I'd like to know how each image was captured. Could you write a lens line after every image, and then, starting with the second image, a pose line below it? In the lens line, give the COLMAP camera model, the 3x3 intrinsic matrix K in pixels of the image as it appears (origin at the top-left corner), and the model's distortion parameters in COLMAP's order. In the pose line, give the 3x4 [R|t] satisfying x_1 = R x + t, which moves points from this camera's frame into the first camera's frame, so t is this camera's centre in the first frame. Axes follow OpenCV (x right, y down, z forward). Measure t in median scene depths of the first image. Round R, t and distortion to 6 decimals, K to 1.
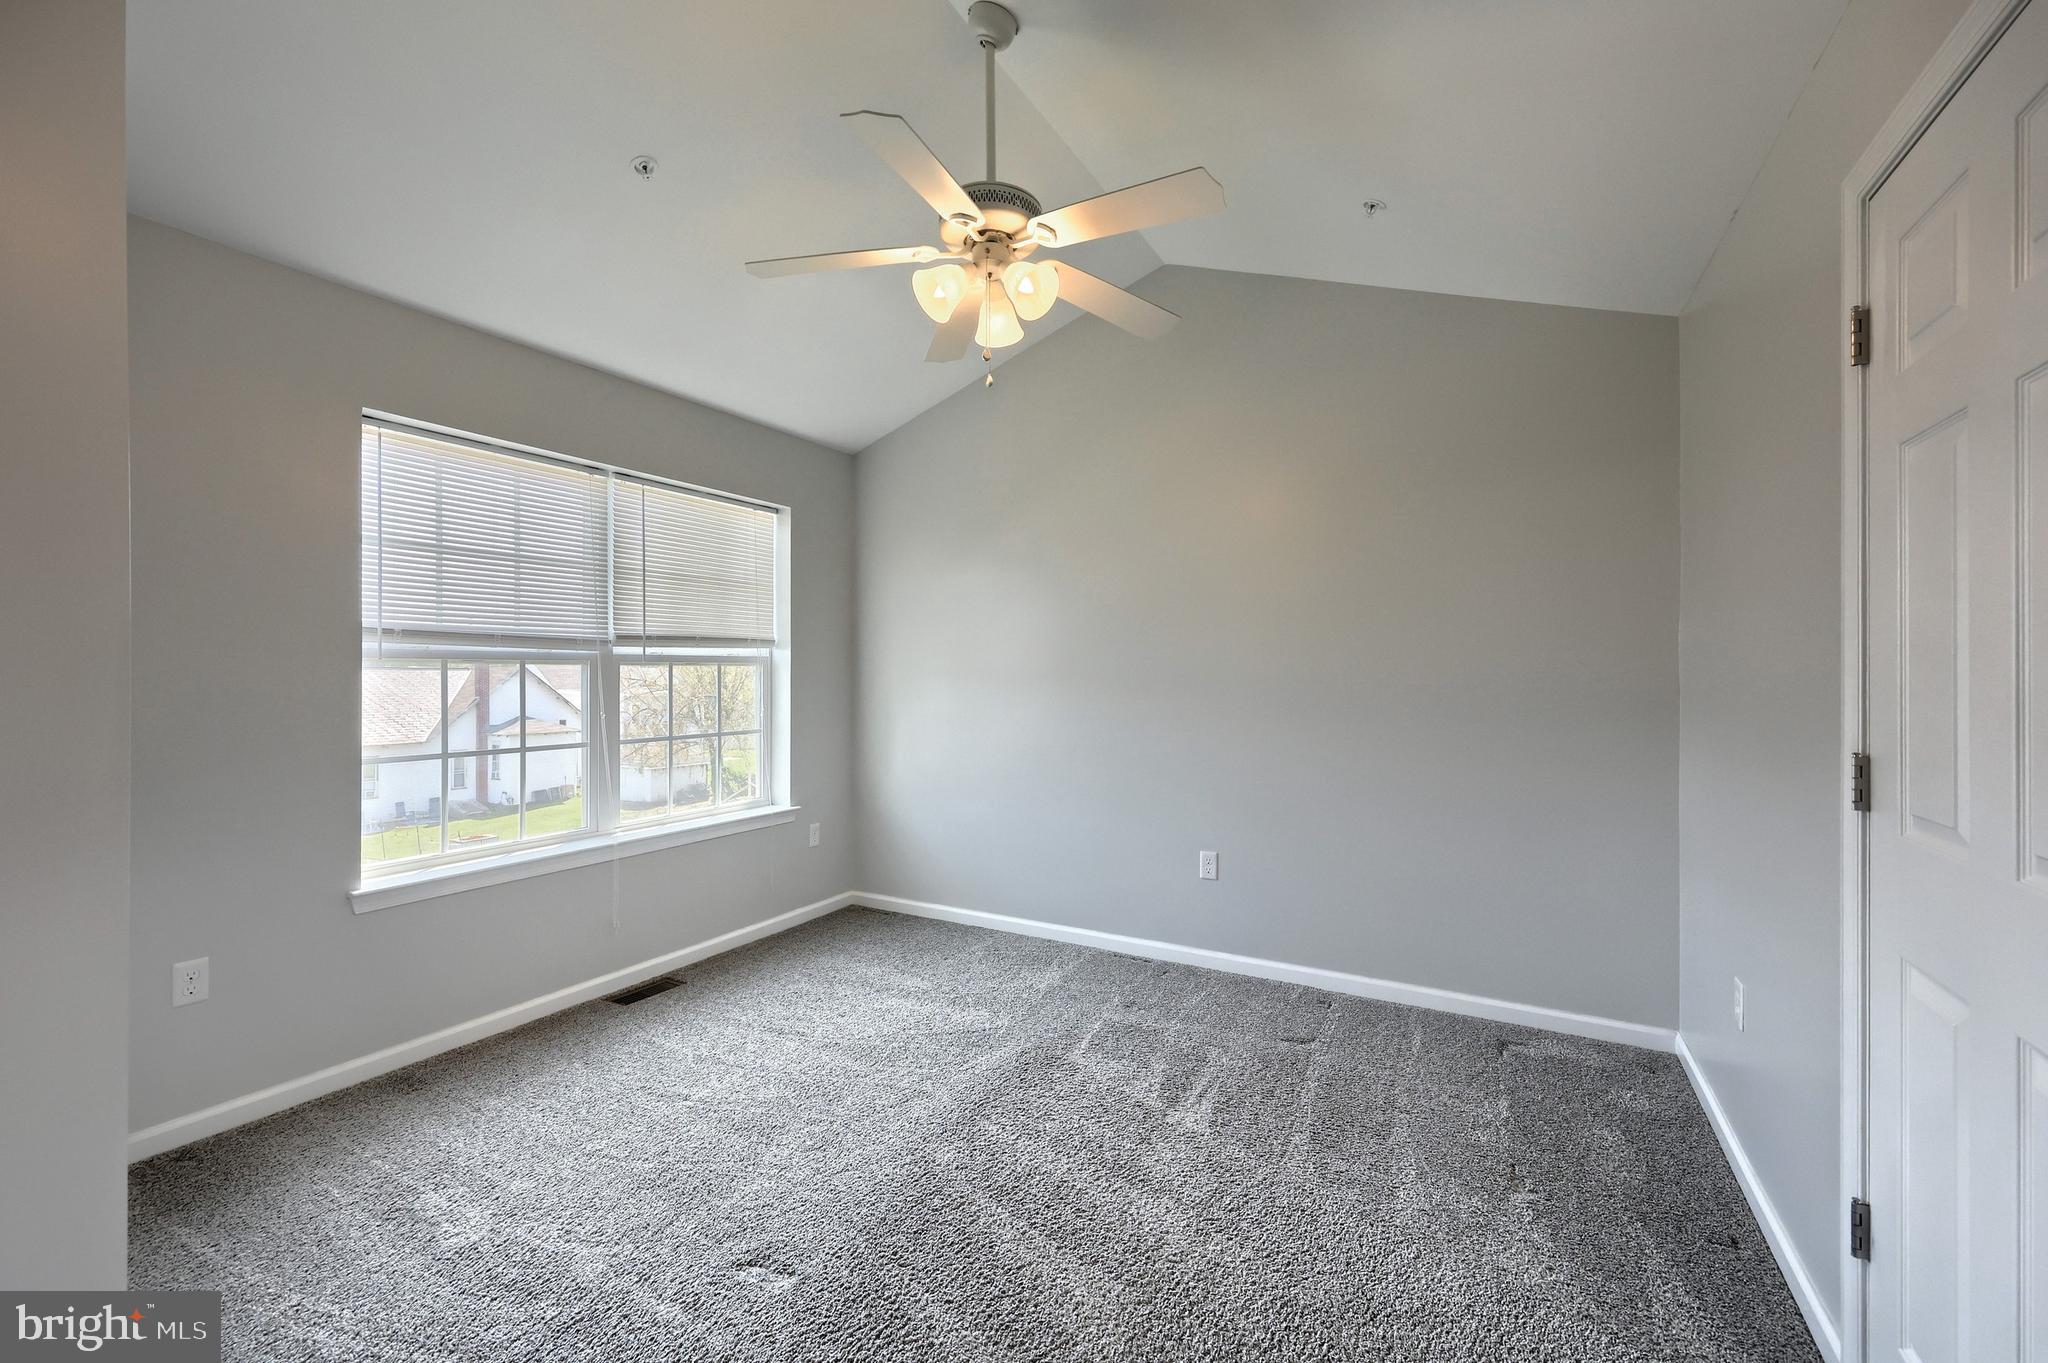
lens RADIAL K [[837.6, 0, 1024.0], [0, 837.6, 681.5], [0, 0, 1]] dist [0.000521, 0.000171]
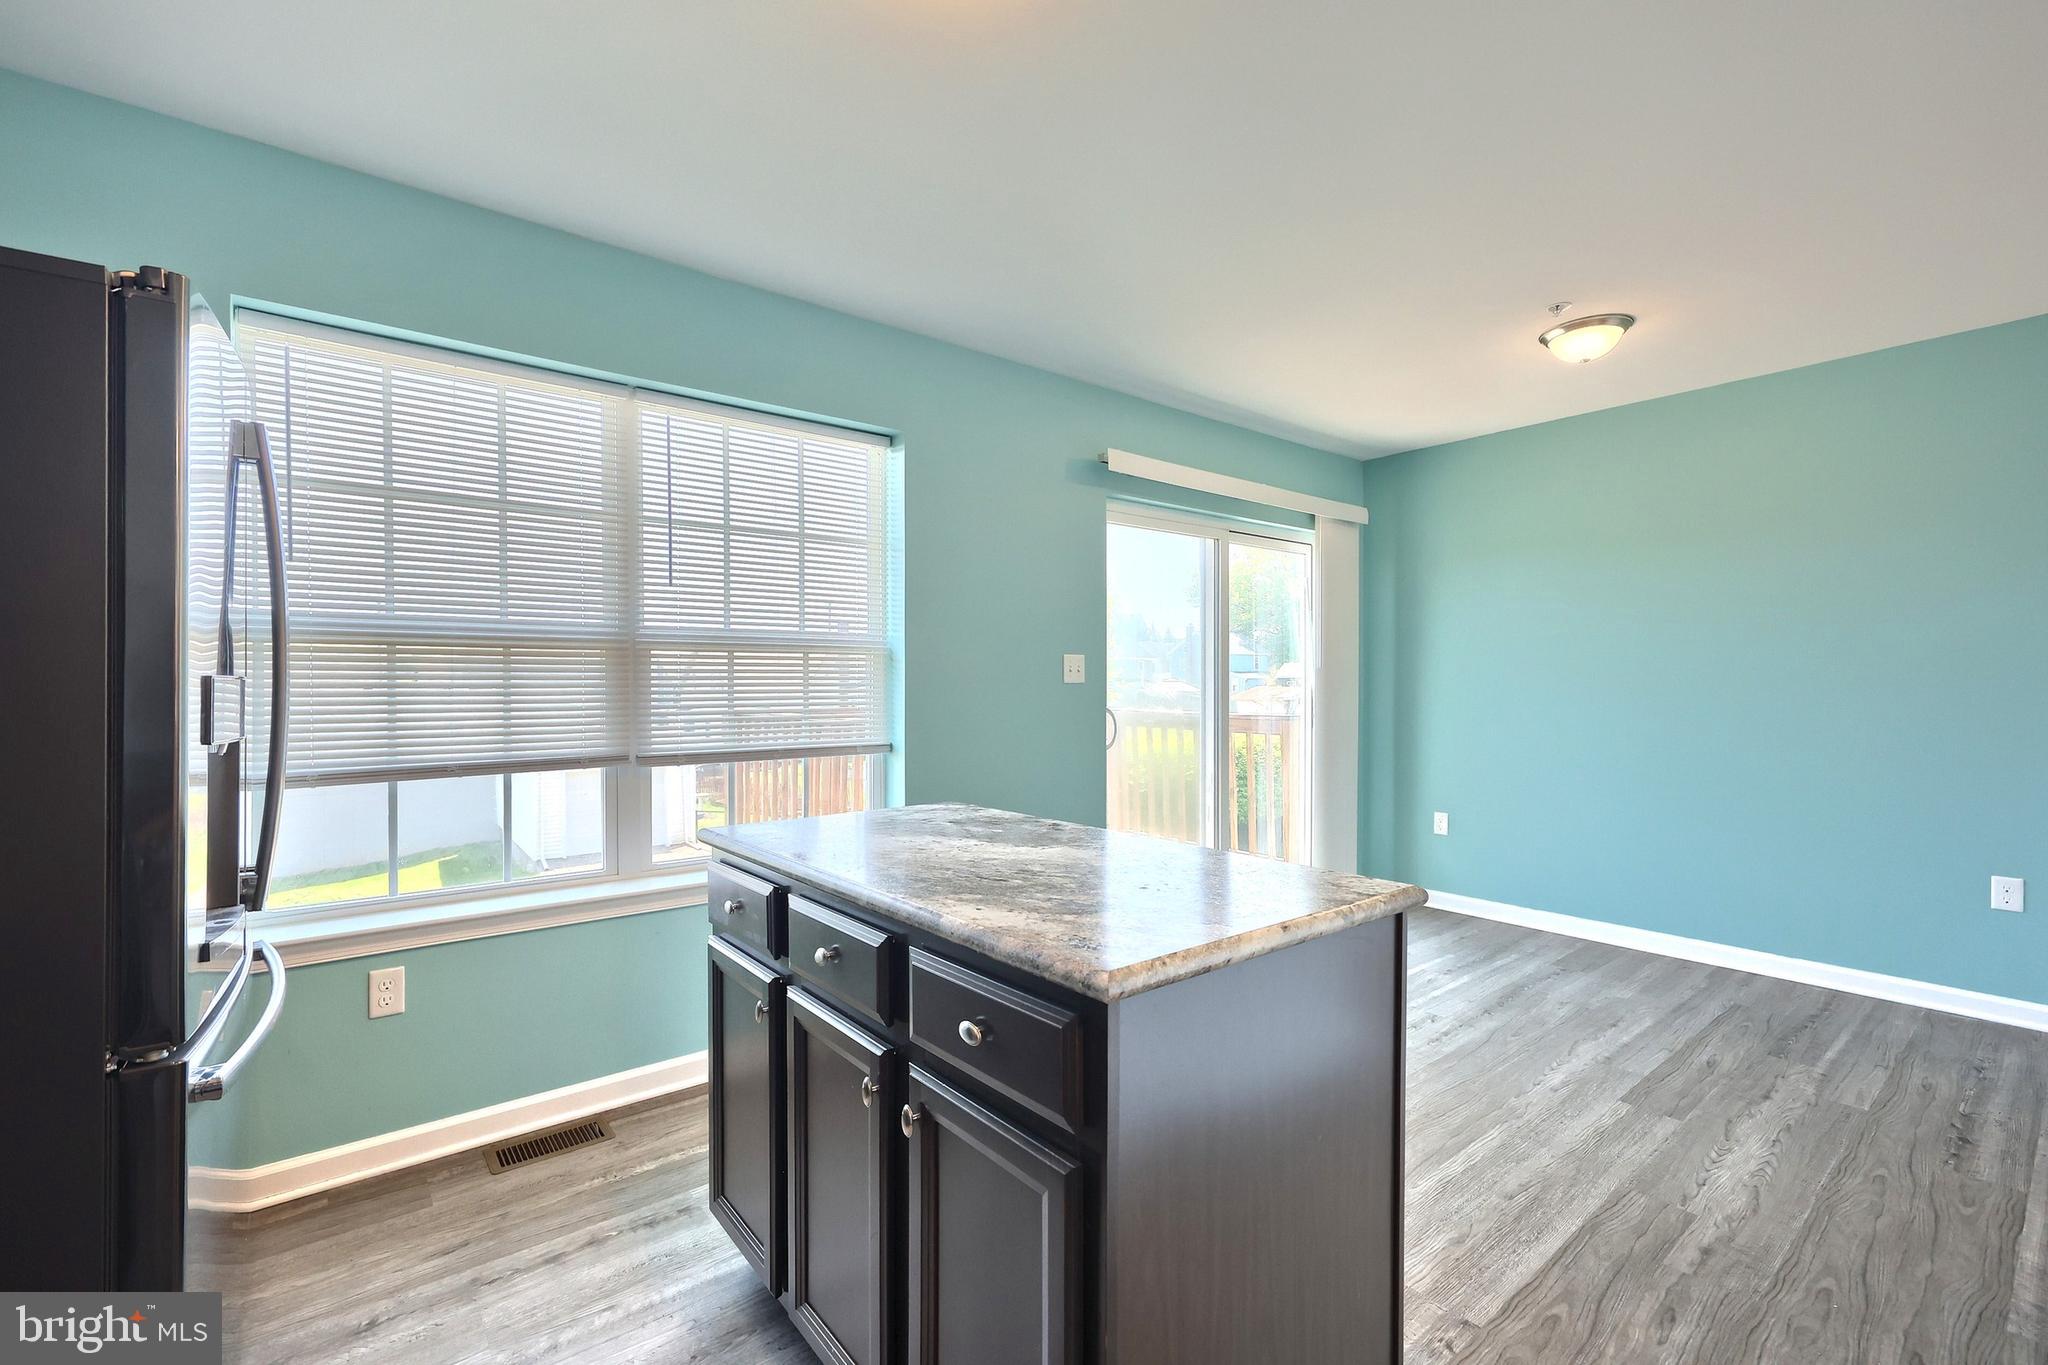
lens RADIAL K [[876.0, 0, 975.2], [0, 876.0, 679.3], [0, 0, 1]] dist [-0.000044, 0.000048]
pose [[0.911476, -0.004016, -0.411334, 0.099852], [-0.001857, 0.999902, -0.013879, 0.018054], [0.411349, 0.013414, 0.911379, 0.424388]]
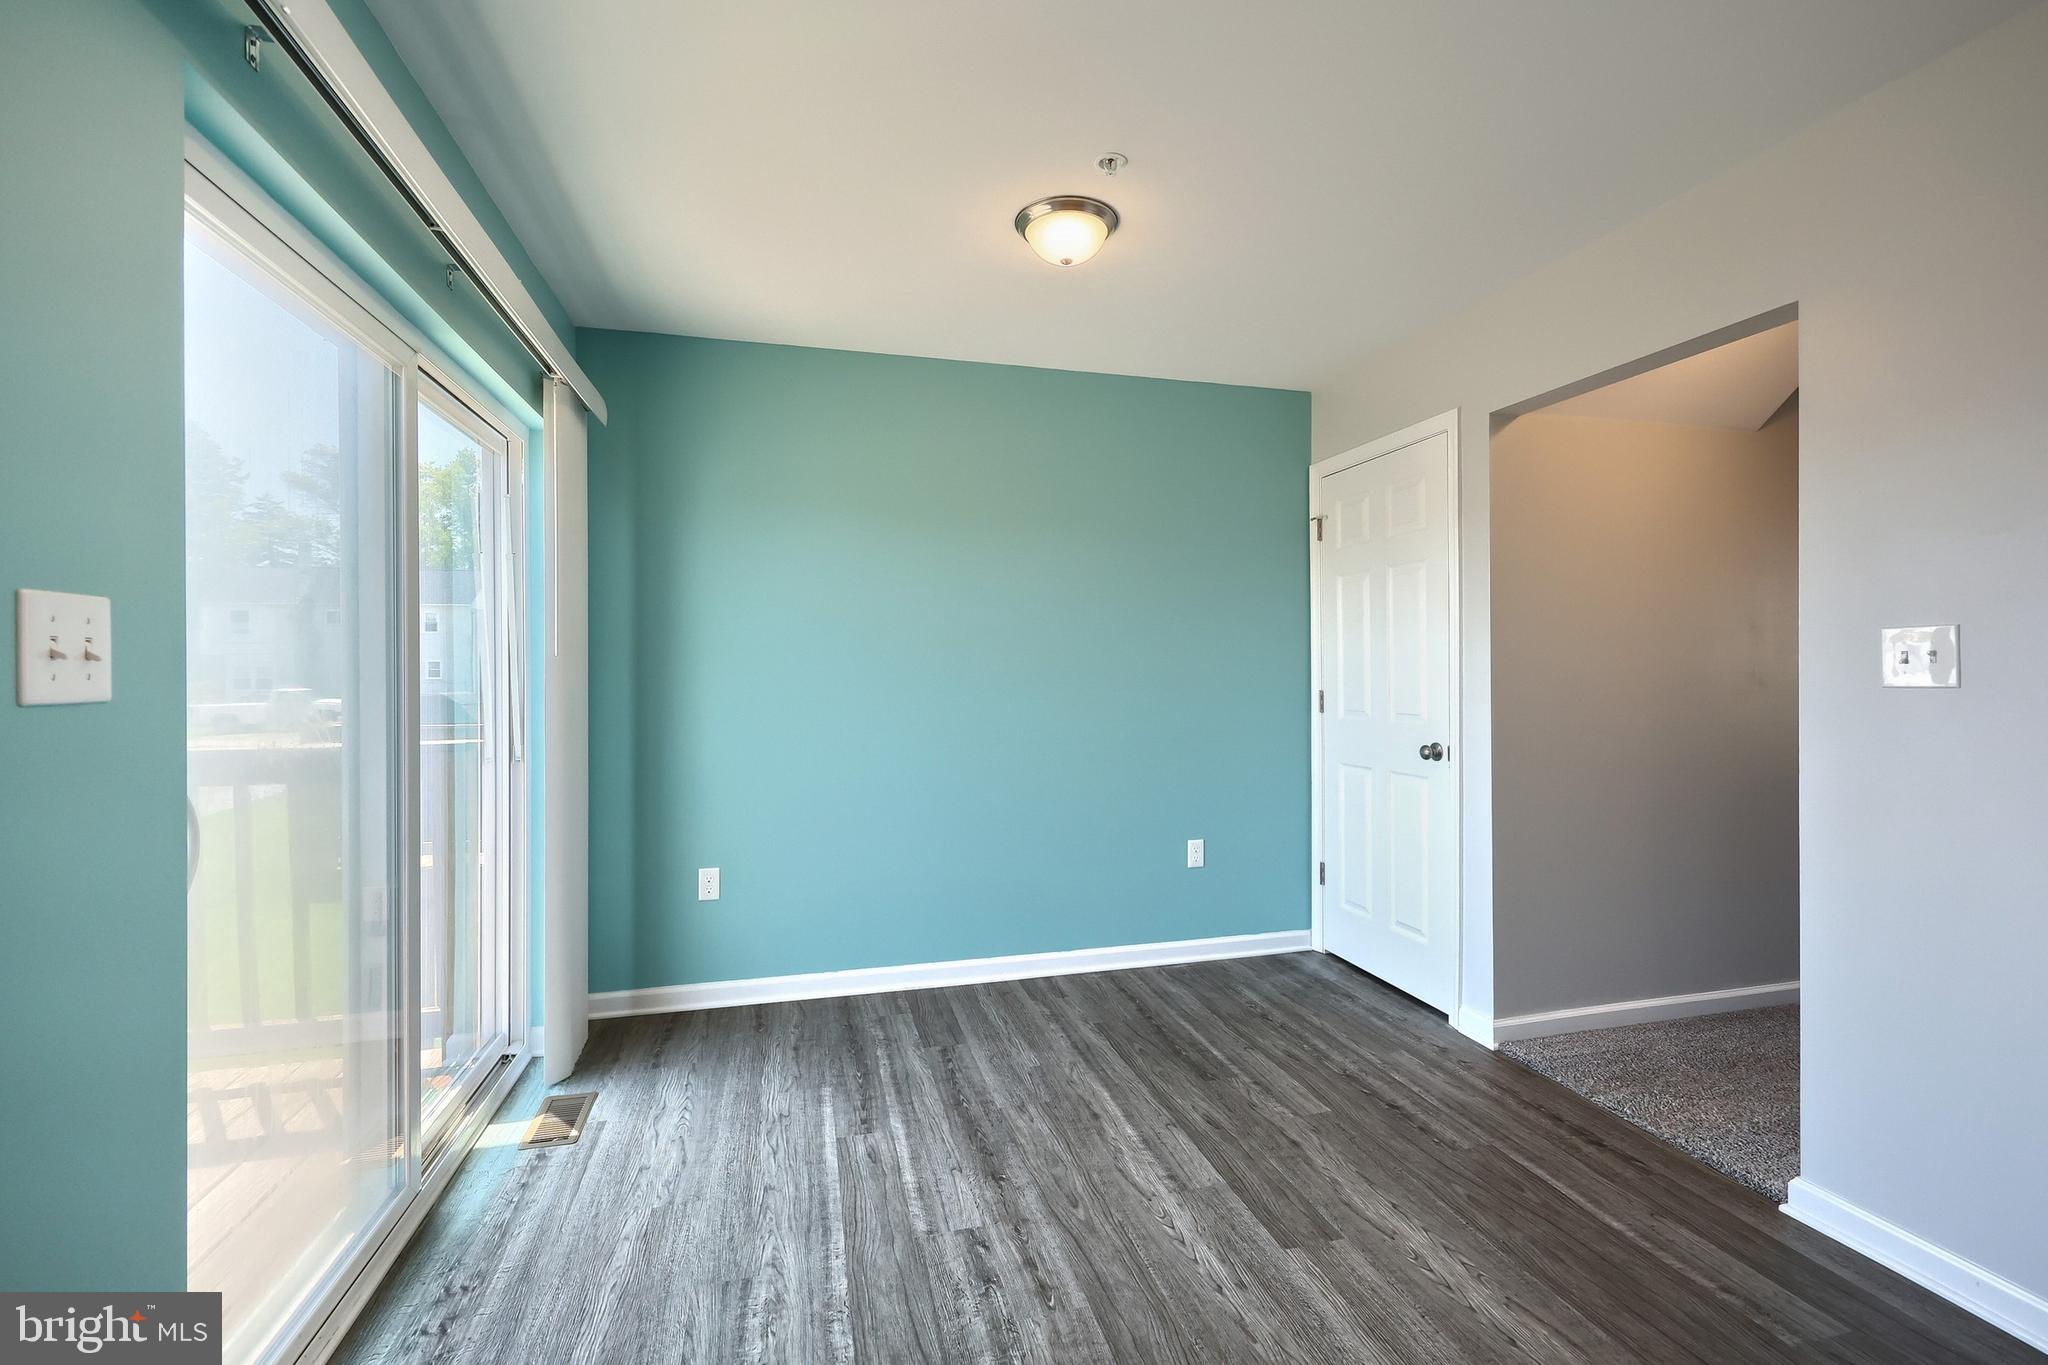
lens RADIAL K [[873.7, 0, 1038.6], [0, 873.7, 676.5], [0, 0, 1]] dist [0.000542, 0.000028]
pose [[0.720424, -0.007275, 0.693496, -0.186808], [0.011255, 0.999936, -0.001202, 0.003307], [-0.693442, 0.008672, 0.720460, 1.013238]]
